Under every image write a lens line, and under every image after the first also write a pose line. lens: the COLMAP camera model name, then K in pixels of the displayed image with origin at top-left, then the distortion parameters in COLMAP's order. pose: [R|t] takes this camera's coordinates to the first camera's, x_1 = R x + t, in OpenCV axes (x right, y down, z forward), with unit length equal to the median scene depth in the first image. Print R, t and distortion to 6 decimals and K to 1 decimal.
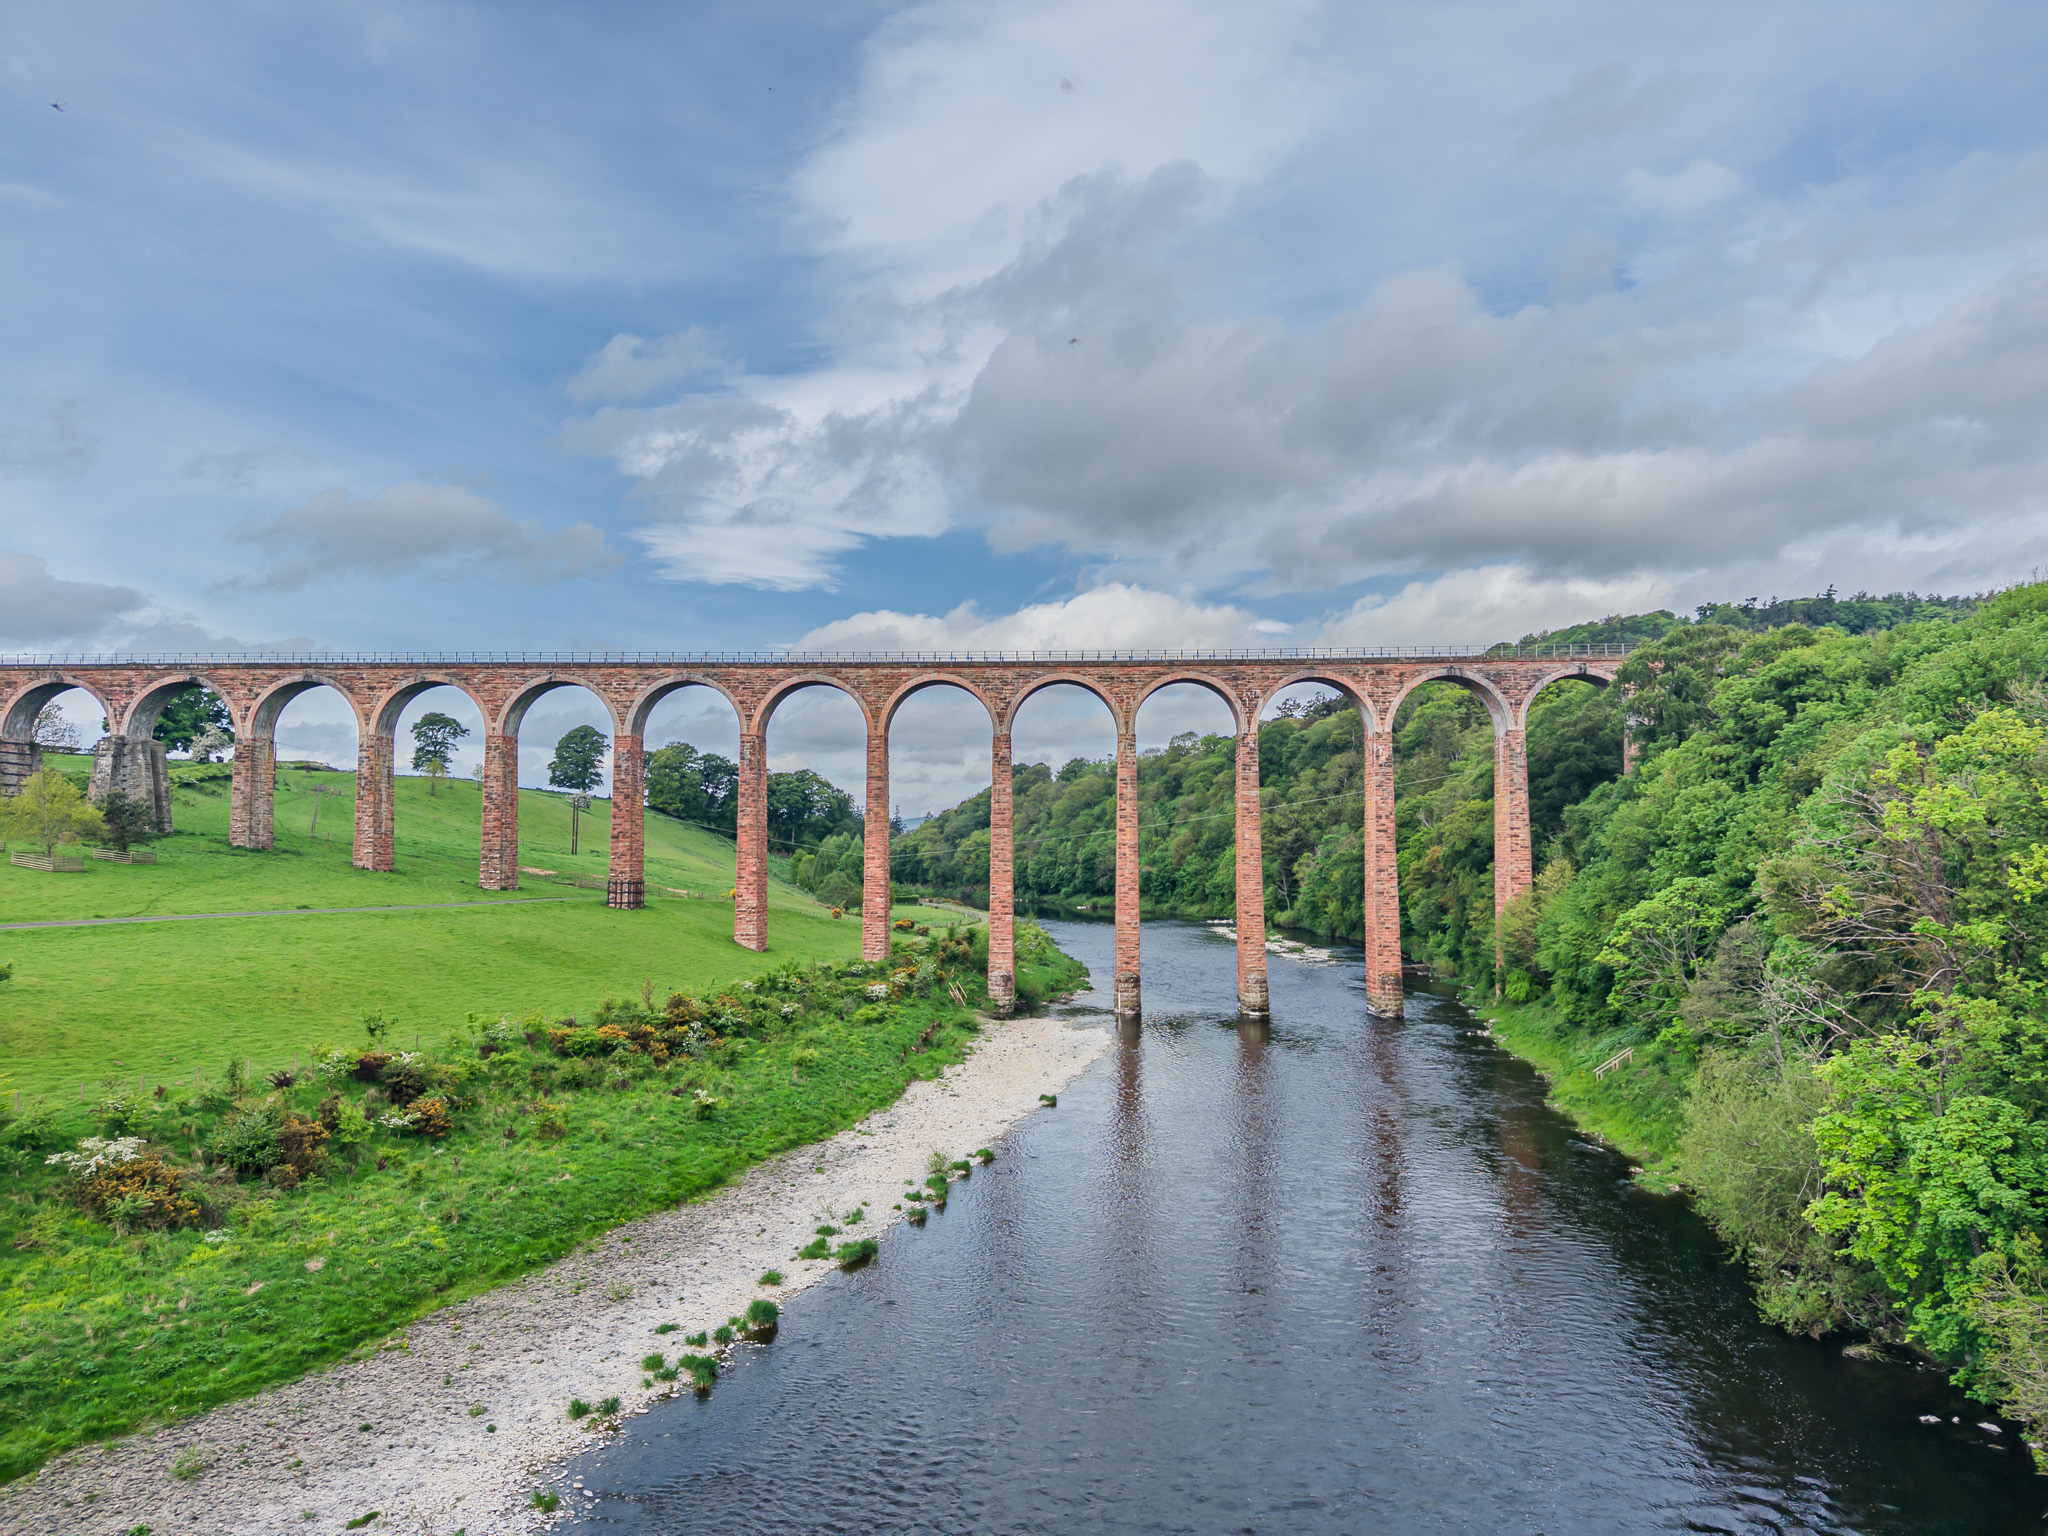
lens RADIAL K [[1458.9, 0, 1024.0], [0, 1458.9, 768.0], [0, 0, 1]] dist [0.222823, -0.452587]
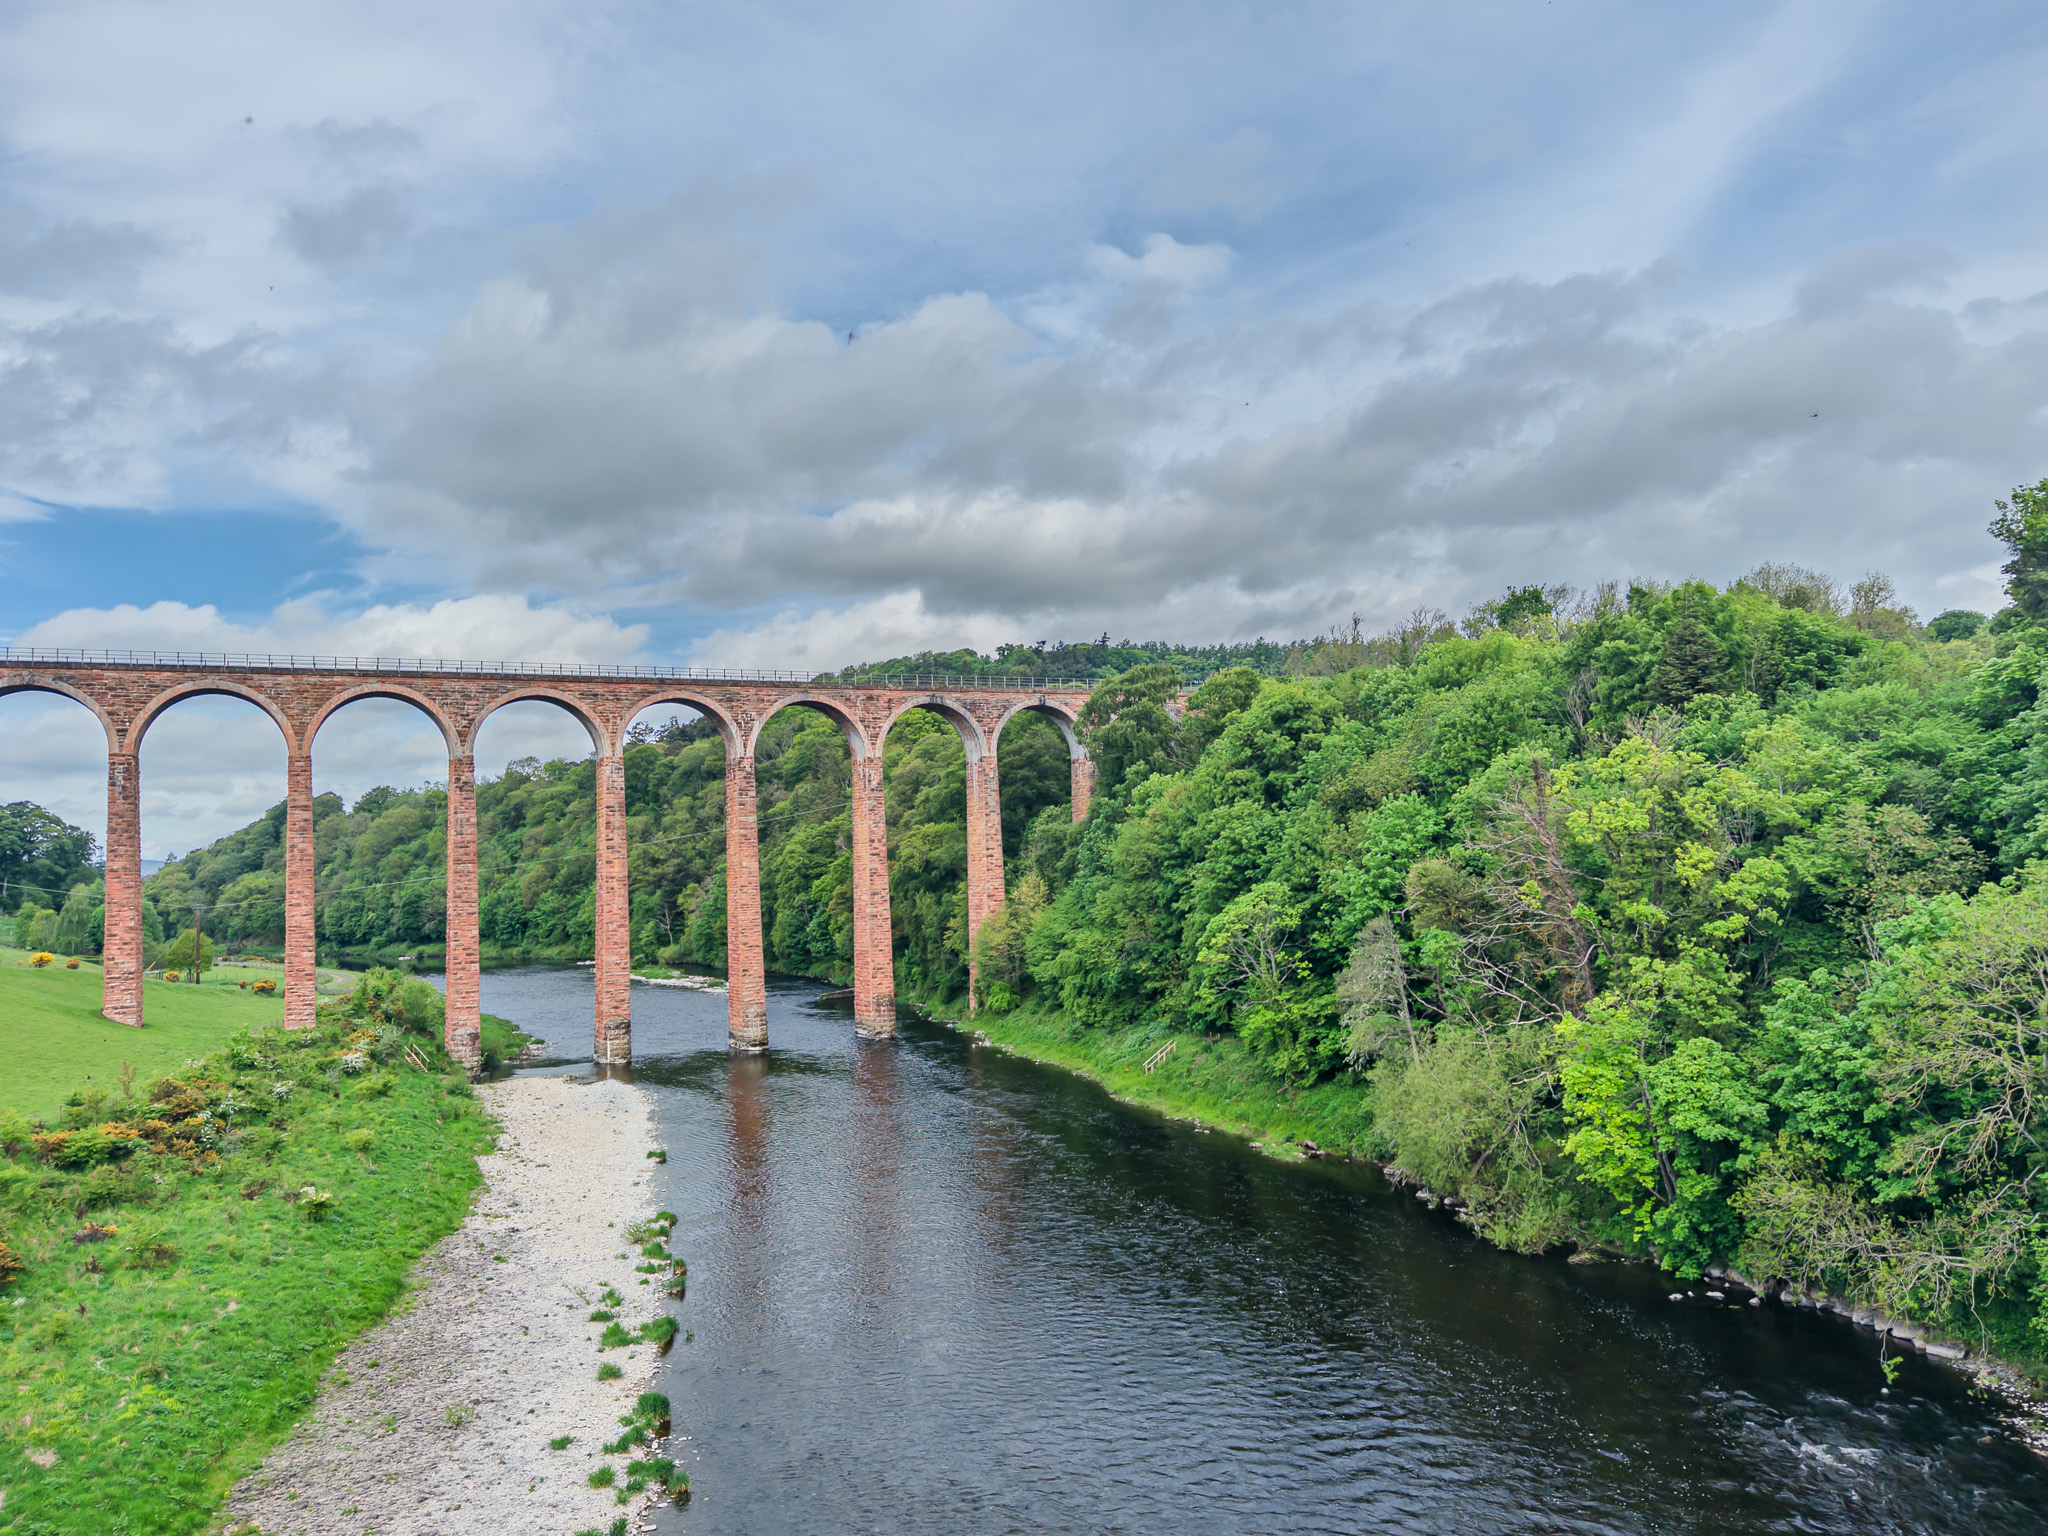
lens RADIAL K [[1519.9, 0, 1024.0], [0, 1519.9, 768.0], [0, 0, 1]] dist [0.159823, -0.235829]
pose [[0.880305, 0.003438, 0.474396, -0.157142], [0.005667, 0.999826, -0.017762, 0.002257], [-0.474374, 0.018324, 0.880133, 0.030839]]
